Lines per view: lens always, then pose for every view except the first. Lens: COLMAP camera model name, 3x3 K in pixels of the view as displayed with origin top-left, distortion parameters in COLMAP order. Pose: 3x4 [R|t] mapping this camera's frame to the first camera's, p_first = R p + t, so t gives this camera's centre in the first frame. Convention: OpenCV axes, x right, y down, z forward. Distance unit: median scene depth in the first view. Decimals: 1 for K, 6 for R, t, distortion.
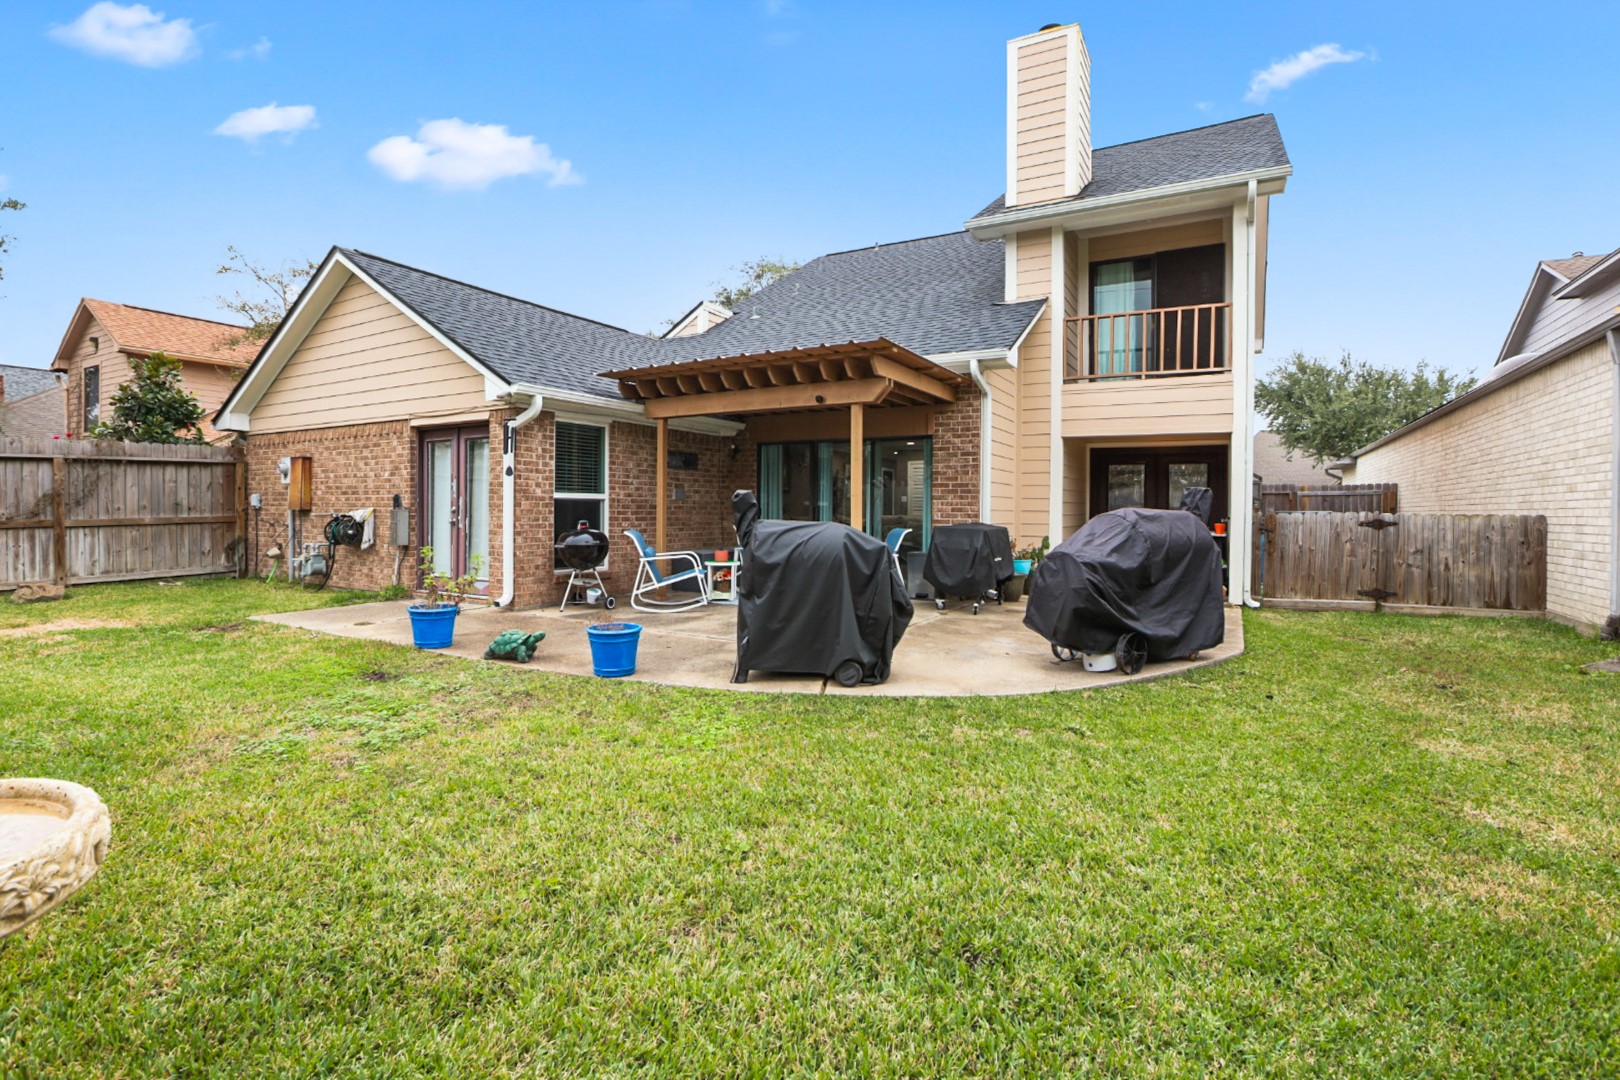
lens RADIAL K [[755.3, 0, 806.4], [0, 755.3, 511.9], [0, 0, 1]] dist [-0.061798, 0.028502]
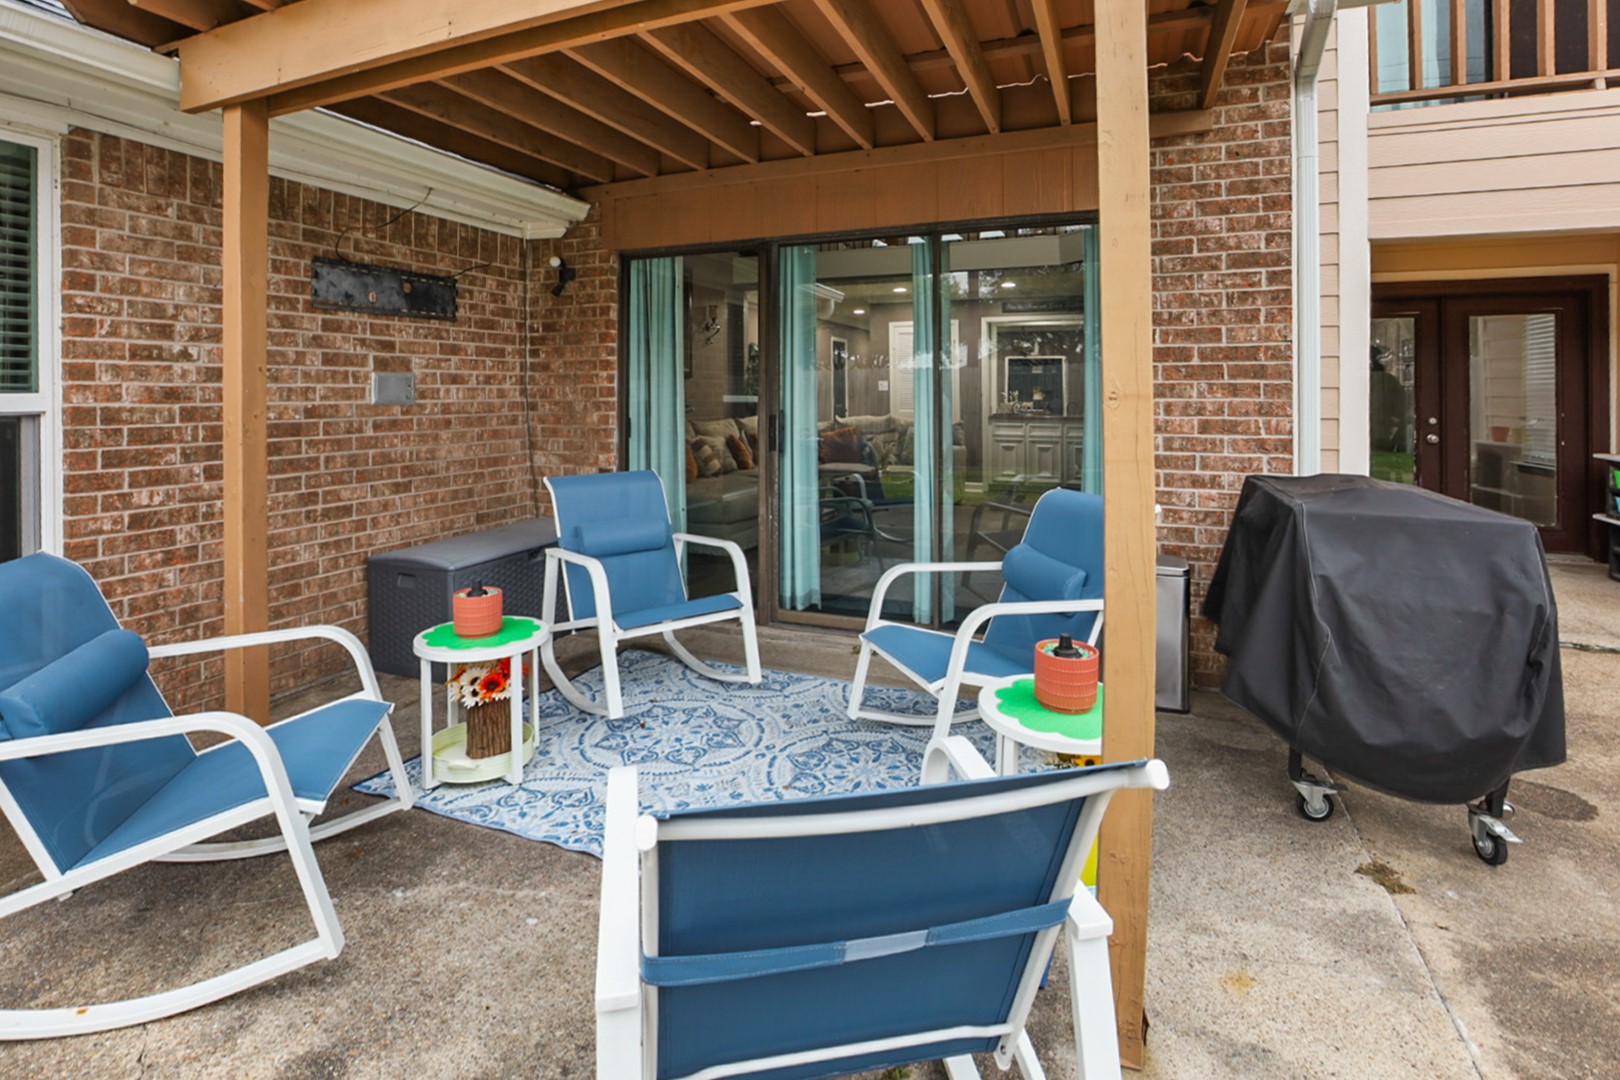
lens RADIAL K [[780.4, 0, 800.0], [0, 780.4, 410.8], [0, 0, 1]] dist [-0.037075, 0.012346]
pose [[0.990867, -0.015933, 0.133900, -0.031846], [0.013104, 0.999673, 0.021979, -0.019930], [-0.134206, -0.020023, 0.990751, 0.681044]]
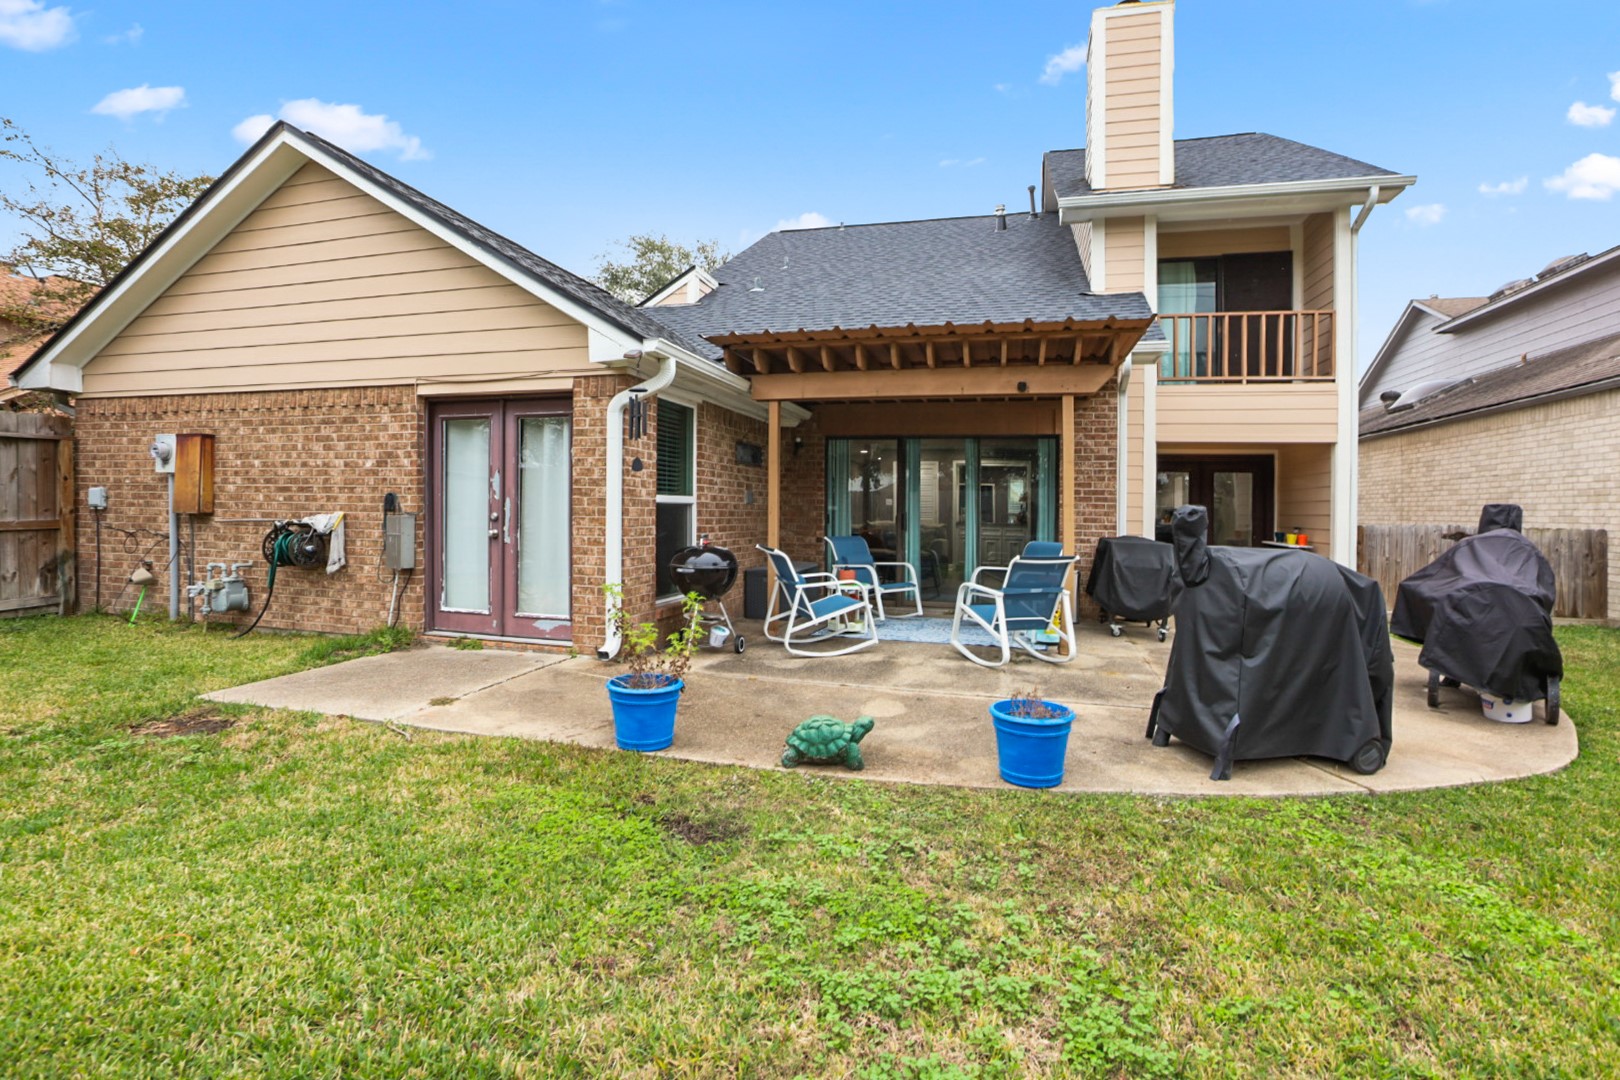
lens RADIAL K [[755.3, 0, 806.4], [0, 755.3, 511.9], [0, 0, 1]] dist [-0.061798, 0.028502]
pose [[0.966910, 0.008439, 0.254979, -0.346744], [-0.009450, 0.999952, 0.002741, -0.011623], [-0.254943, -0.005060, 0.966943, 0.232852]]
